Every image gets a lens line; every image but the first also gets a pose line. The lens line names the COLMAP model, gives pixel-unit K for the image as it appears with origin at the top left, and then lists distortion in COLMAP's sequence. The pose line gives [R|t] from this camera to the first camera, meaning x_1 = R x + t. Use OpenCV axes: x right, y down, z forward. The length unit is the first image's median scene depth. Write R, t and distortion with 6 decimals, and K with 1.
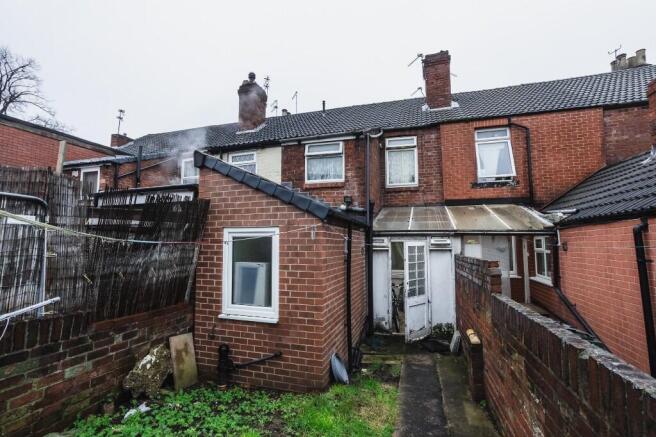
lens RADIAL K [[311.9, 0, 325.6], [0, 311.9, 217.7], [0, 0, 1]] dist [-0.009927, 0.007944]
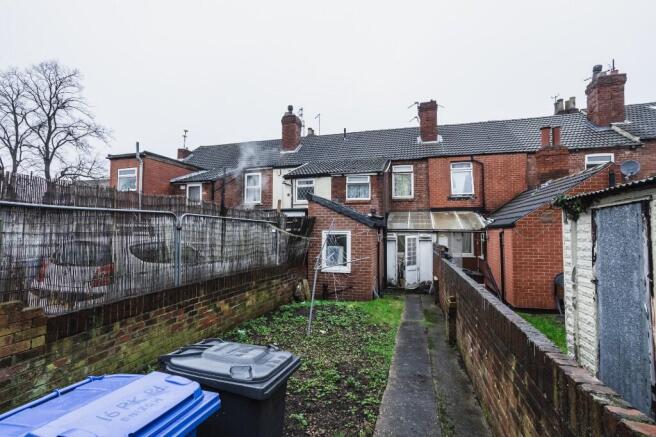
lens RADIAL K [[311.9, 0, 330.2], [0, 311.9, 218.9], [0, 0, 1]] dist [-0.009927, 0.007944]
pose [[0.999543, 0.004515, 0.029902, -0.183765], [-0.005817, 0.999032, 0.043597, -0.074907], [-0.029677, -0.043751, 0.998602, -0.608418]]
